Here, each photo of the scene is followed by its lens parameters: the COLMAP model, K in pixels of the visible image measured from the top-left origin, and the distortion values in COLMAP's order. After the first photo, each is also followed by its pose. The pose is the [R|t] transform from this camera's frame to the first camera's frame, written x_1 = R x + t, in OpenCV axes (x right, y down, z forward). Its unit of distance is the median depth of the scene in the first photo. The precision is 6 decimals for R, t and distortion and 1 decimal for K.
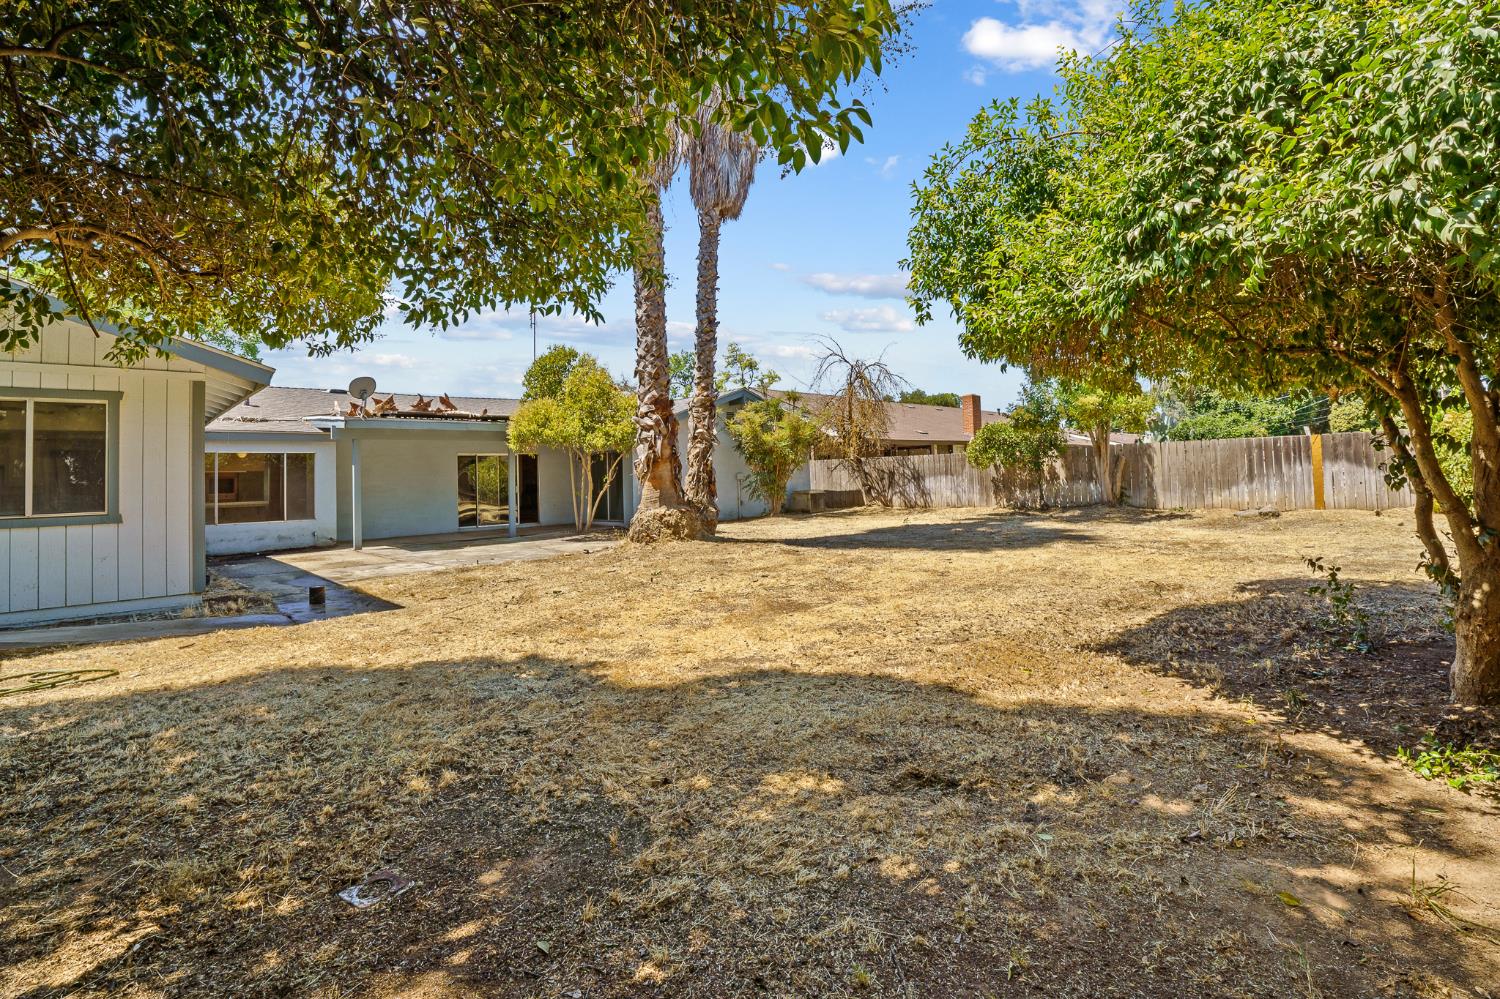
lens RADIAL K [[667.0, 0, 757.6], [0, 667.0, 463.7], [0, 0, 1]] dist [-0.042223, 0.000023]
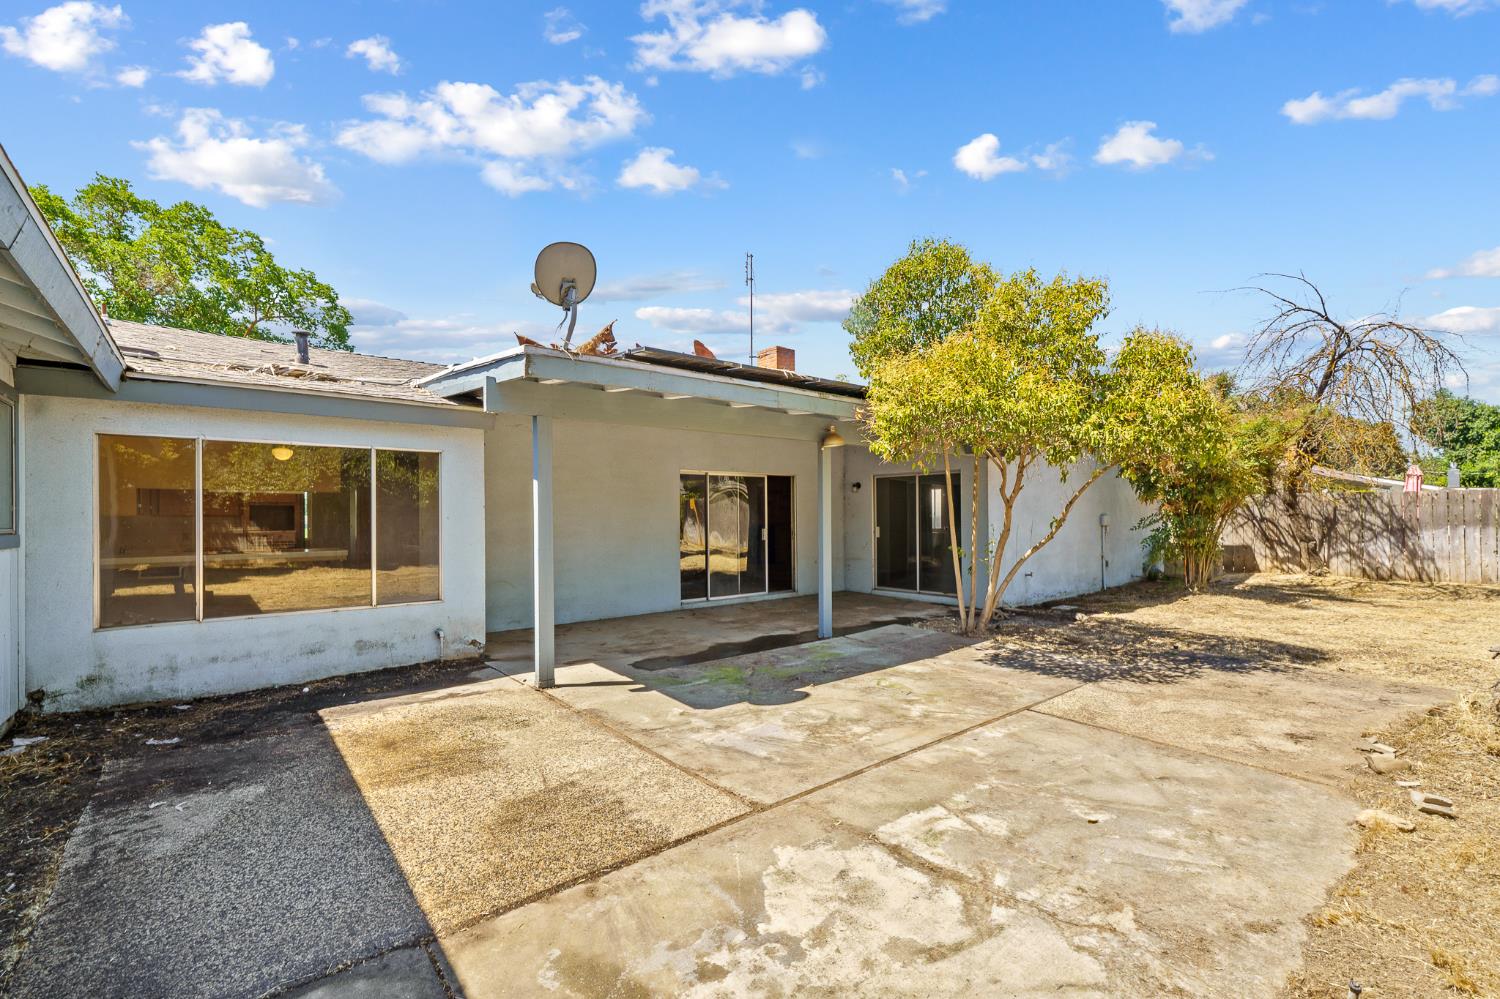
lens RADIAL K [[627.9, 0, 746.0], [0, 627.9, 510.4], [0, 0, 1]] dist [0.001235, 0.000227]
pose [[0.997347, 0.026806, -0.067680, -0.433568], [-0.025346, 0.999429, 0.022338, 0.008940], [0.068240, -0.020563, 0.997457, 0.578431]]
